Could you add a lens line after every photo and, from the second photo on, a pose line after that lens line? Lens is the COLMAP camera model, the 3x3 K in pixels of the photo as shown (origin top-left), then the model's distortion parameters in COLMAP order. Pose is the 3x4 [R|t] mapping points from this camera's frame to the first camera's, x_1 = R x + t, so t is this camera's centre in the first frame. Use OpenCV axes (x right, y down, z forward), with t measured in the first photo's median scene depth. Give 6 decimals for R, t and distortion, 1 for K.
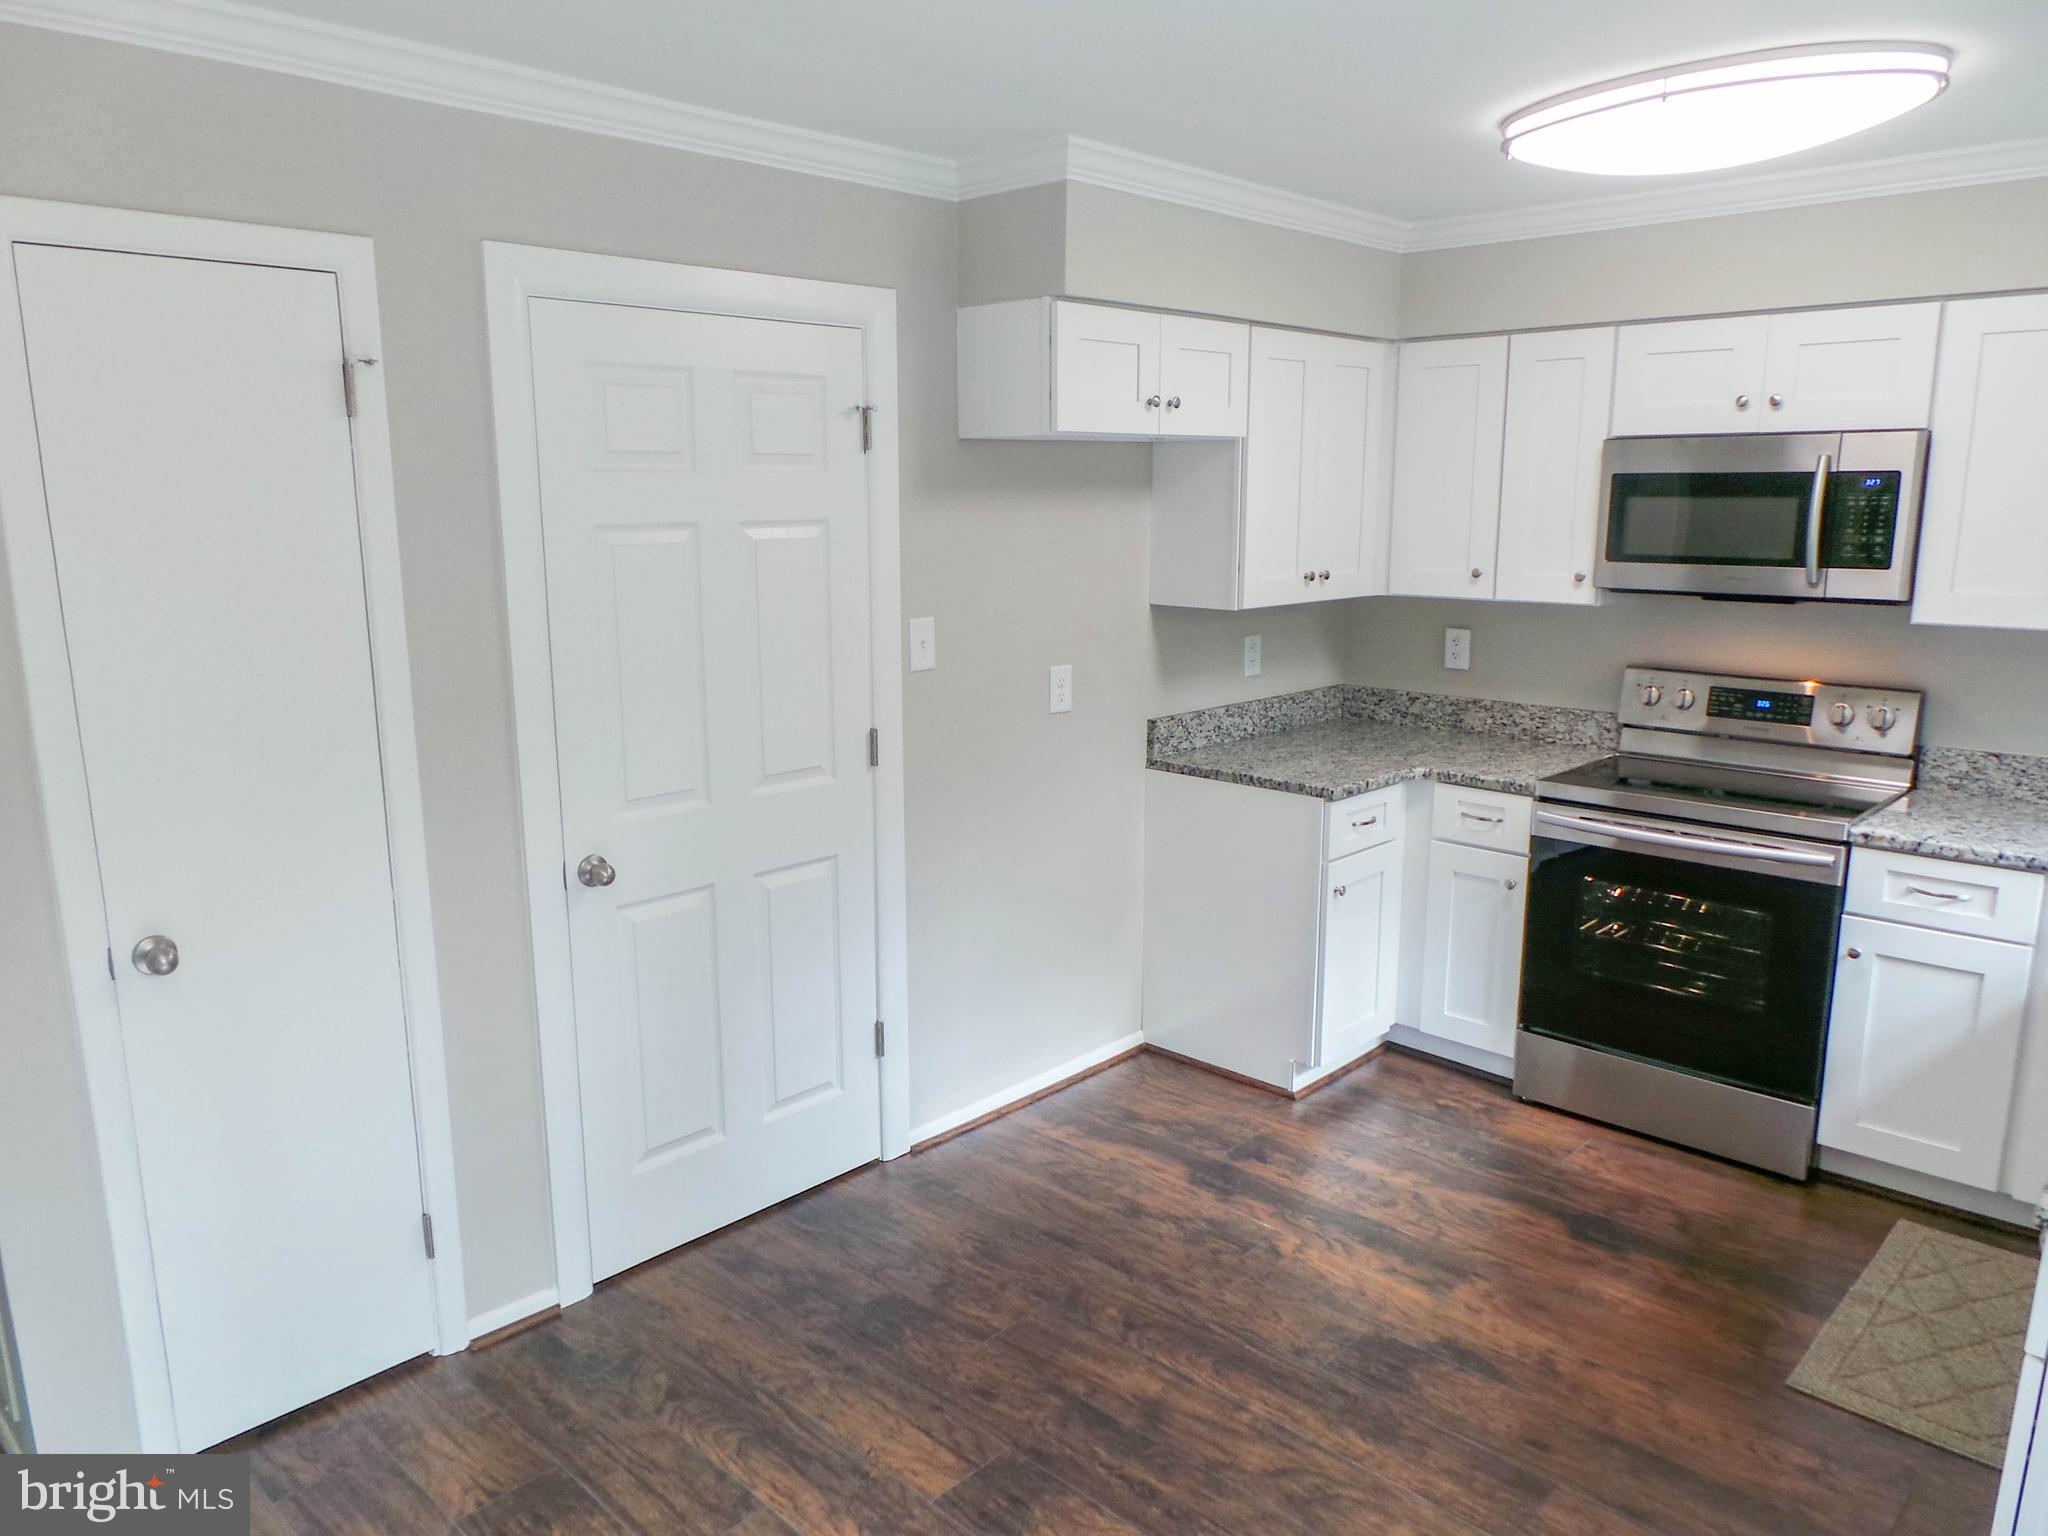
lens RADIAL K [[1415.8, 0, 1024.0], [0, 1415.8, 768.0], [0, 0, 1]] dist [0.000825, -0.000462]
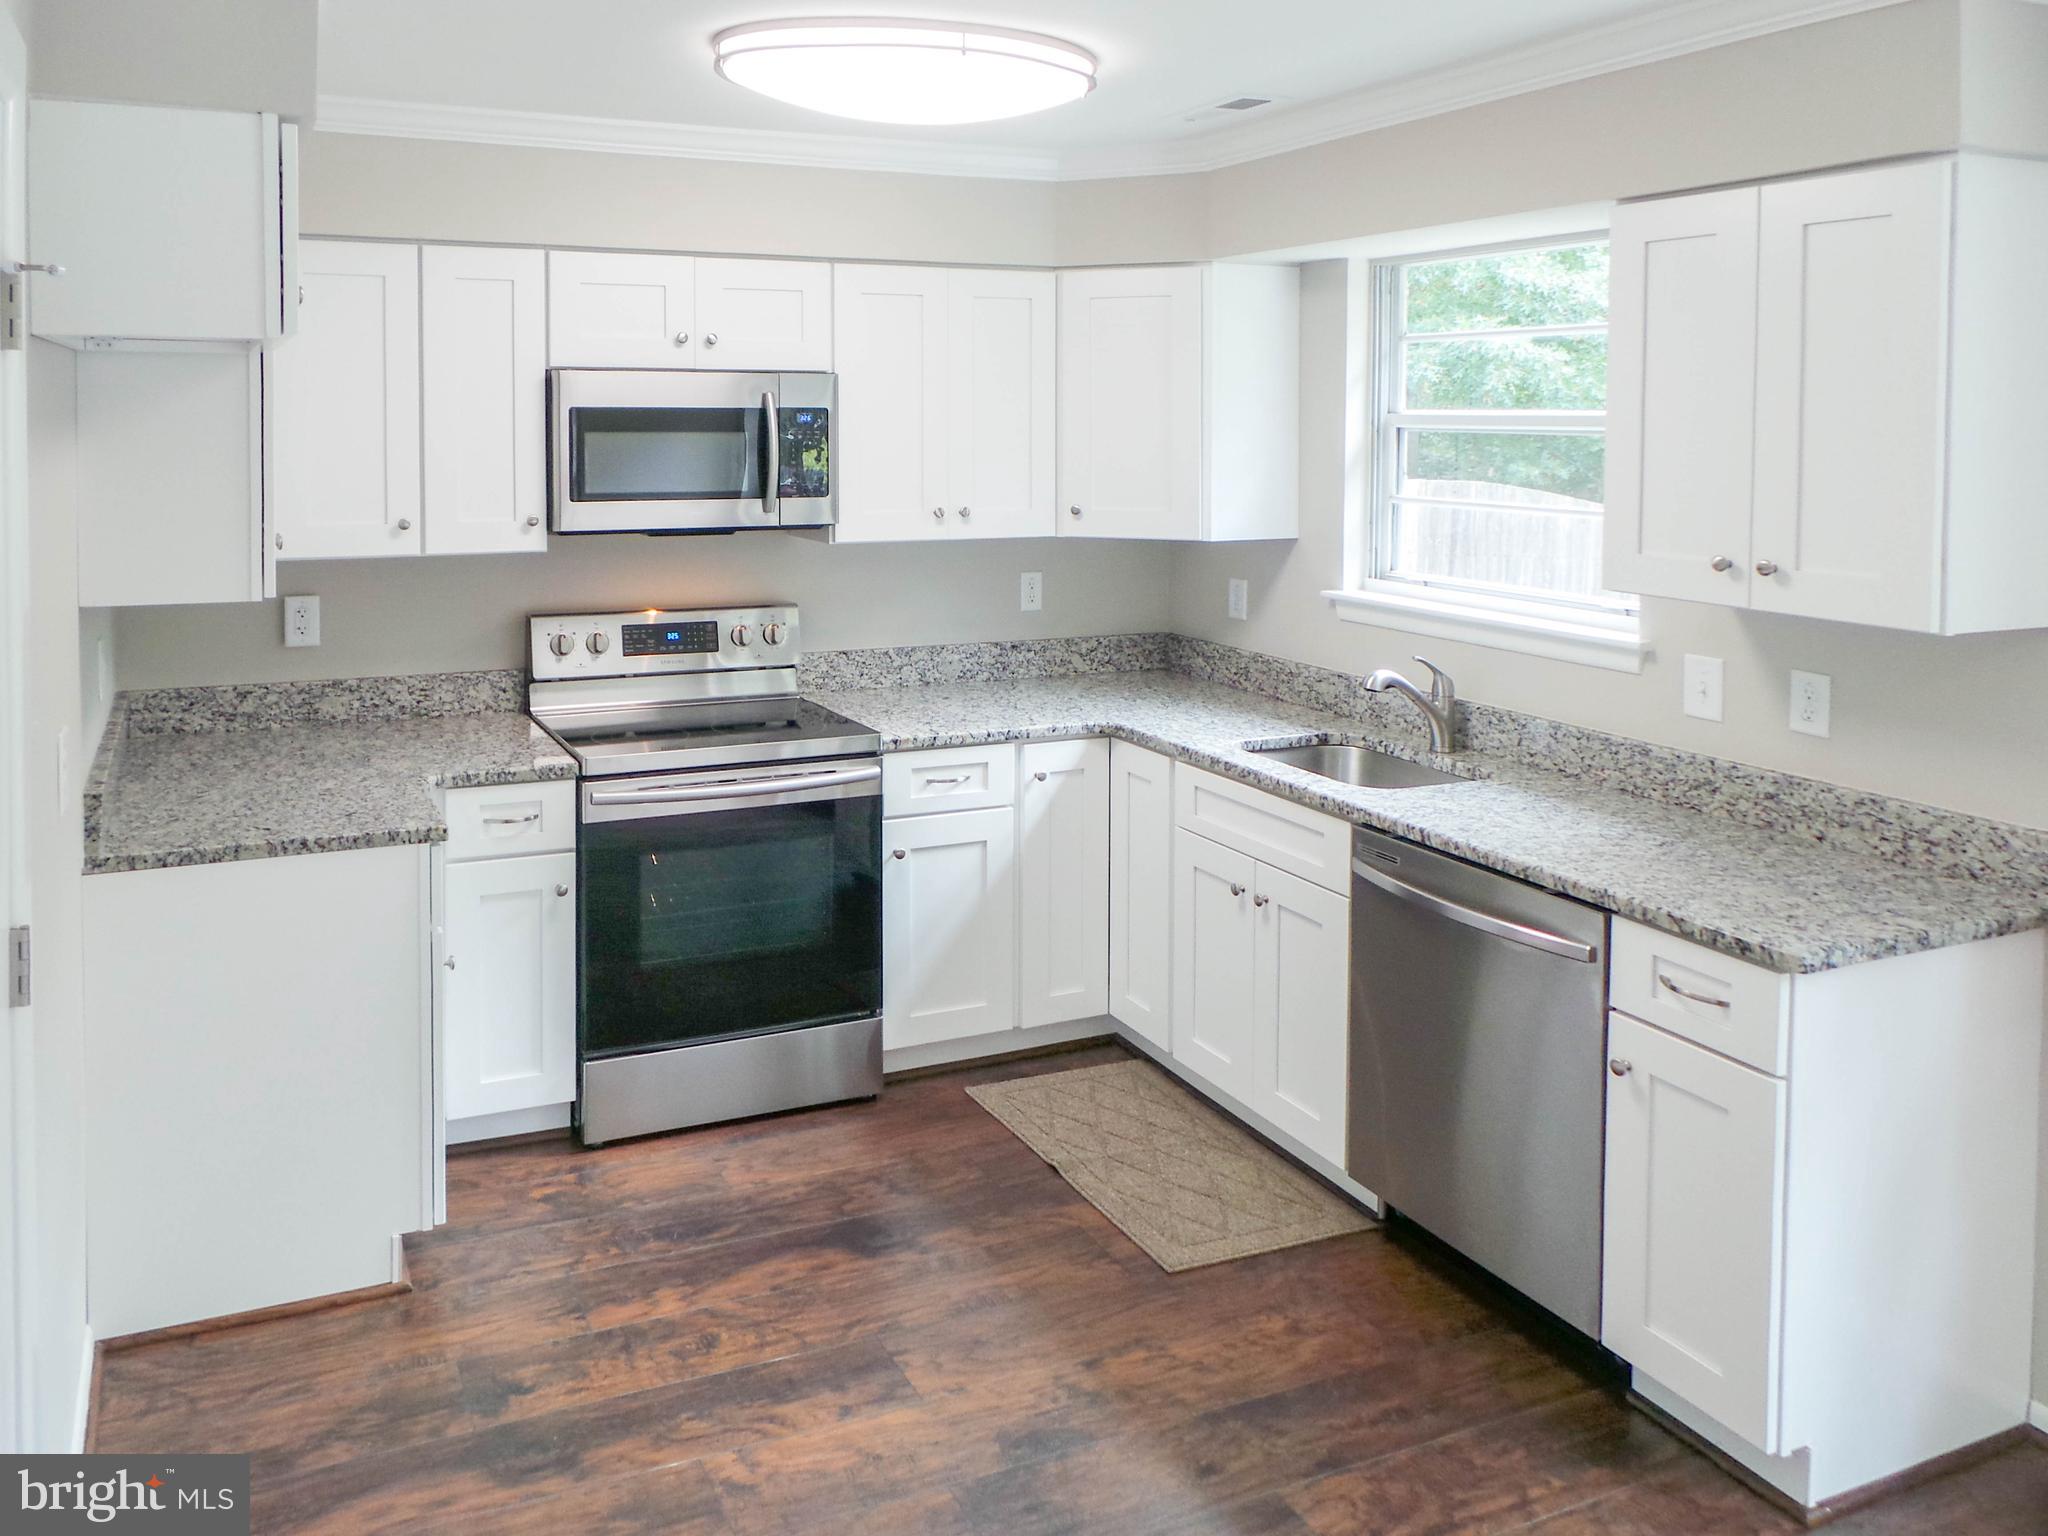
lens RADIAL K [[1426.2, 0, 1024.1], [0, 1426.2, 460.8], [0, 0, 1]] dist [-0.001646, -0.001474]
pose [[0.433738, -0.022609, 0.900755, -0.313682], [0.170304, 0.983723, -0.057315, -0.078063], [-0.884798, 0.178262, 0.430529, 0.384931]]
